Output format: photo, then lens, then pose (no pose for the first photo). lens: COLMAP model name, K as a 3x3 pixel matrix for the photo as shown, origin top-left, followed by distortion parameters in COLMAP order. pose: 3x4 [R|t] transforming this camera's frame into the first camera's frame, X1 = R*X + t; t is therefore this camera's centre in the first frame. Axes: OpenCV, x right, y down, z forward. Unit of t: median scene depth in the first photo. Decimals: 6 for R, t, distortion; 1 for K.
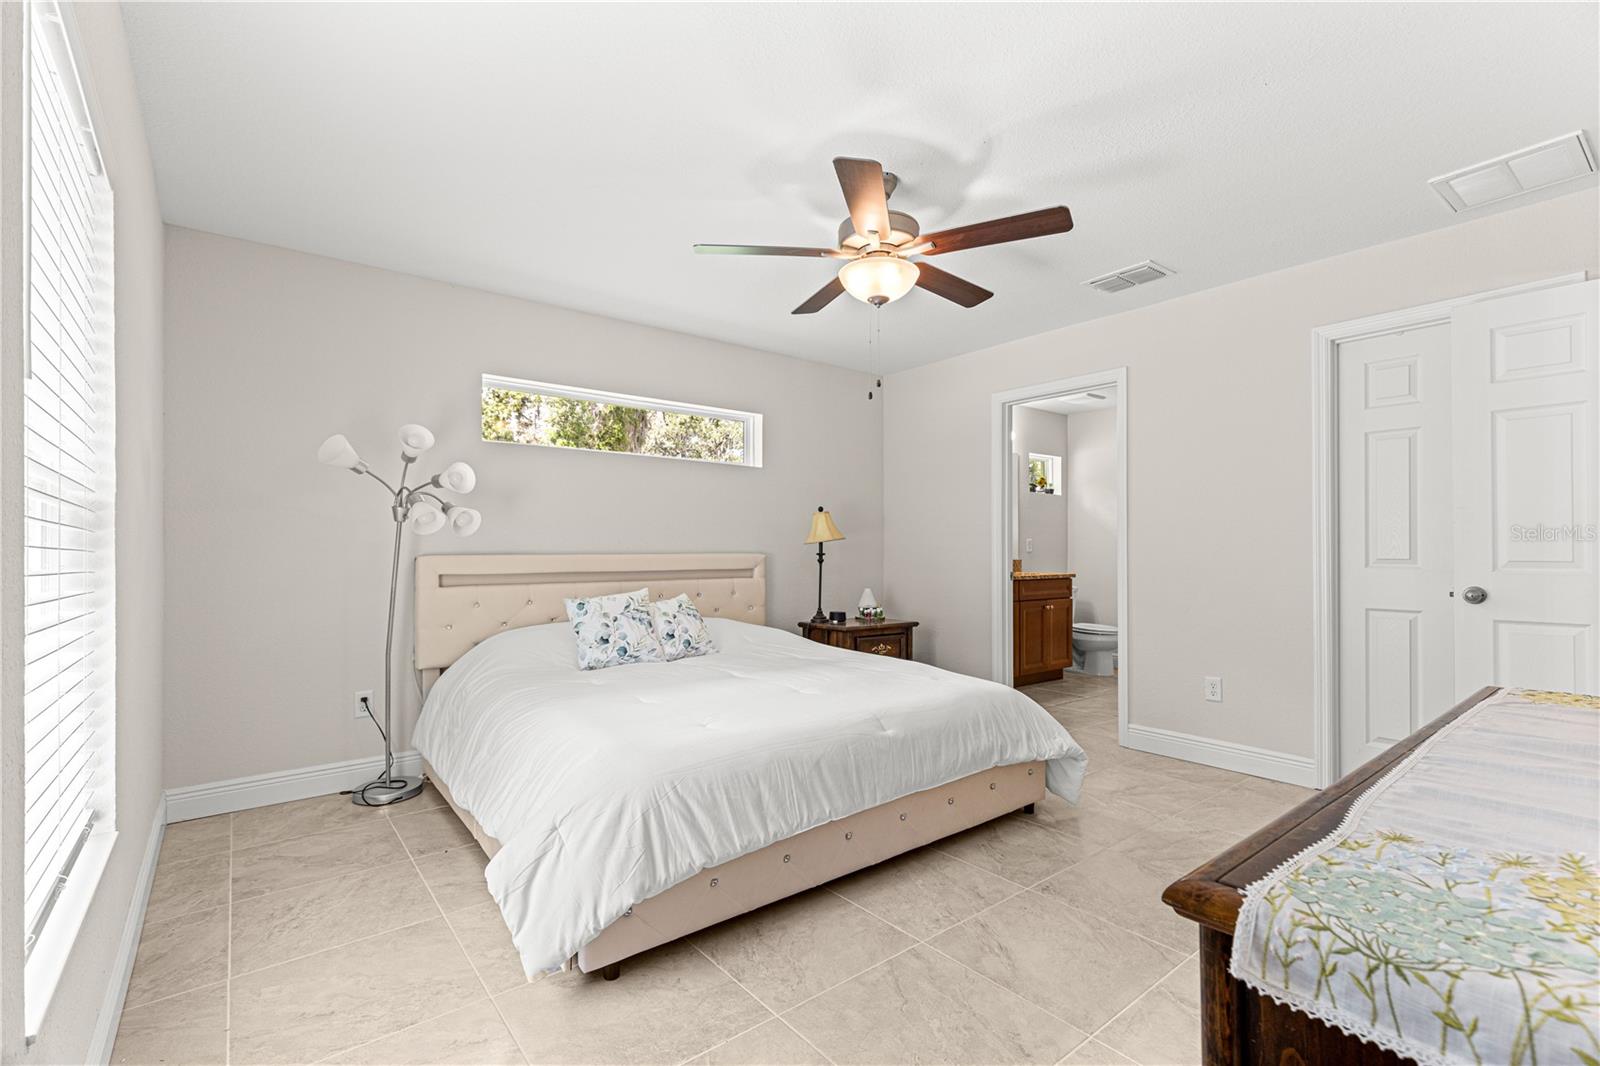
lens RADIAL K [[722.7, 0, 803.4], [0, 722.7, 540.4], [0, 0, 1]] dist [0.008294, -0.000306]
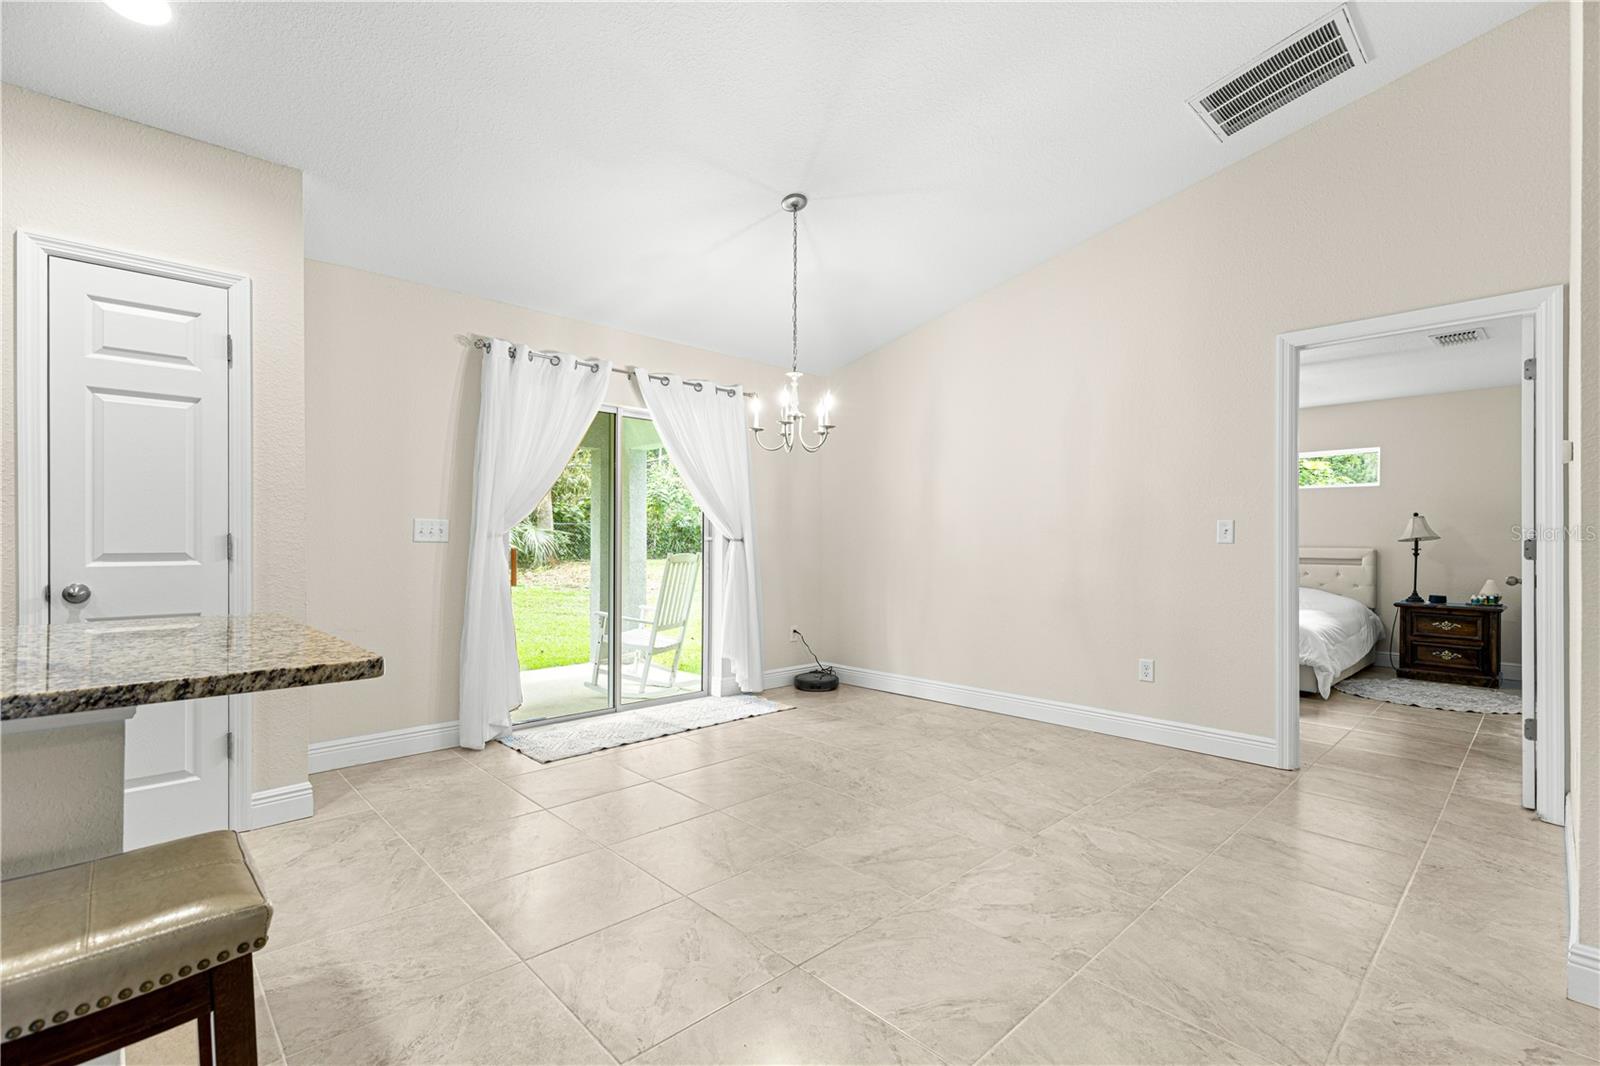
lens RADIAL K [[722.7, 0, 799.4], [0, 722.7, 539.5], [0, 0, 1]] dist [0.008294, -0.000306]
pose [[0.086923, -0.001807, -0.996213, 1.676840], [0.012196, 0.999925, -0.000749, -0.015482], [0.996140, -0.012084, 0.086939, -0.304801]]
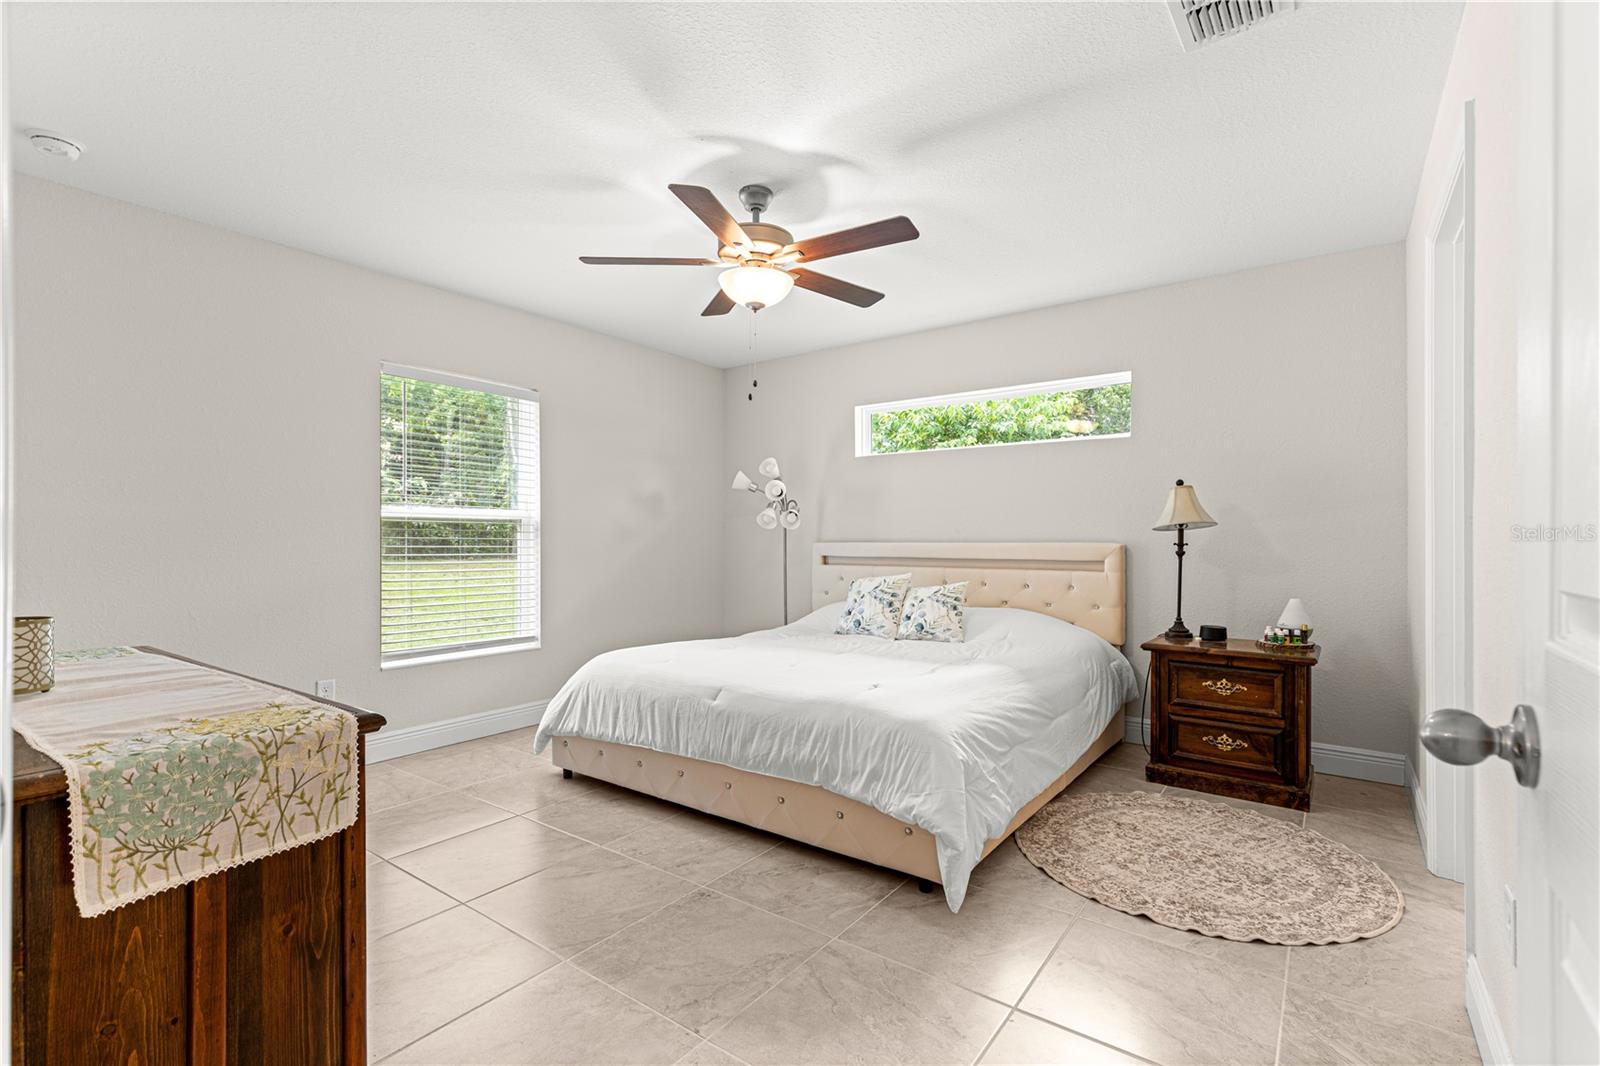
lens RADIAL K [[722.7, 0, 805.5], [0, 722.7, 535.1], [0, 0, 1]] dist [0.008294, -0.000306]
pose [[0.258431, -0.002445, -0.966027, 0.867544], [0.013902, 0.999903, 0.001188, 0.004260], [0.965930, -0.013736, 0.258440, 0.595499]]
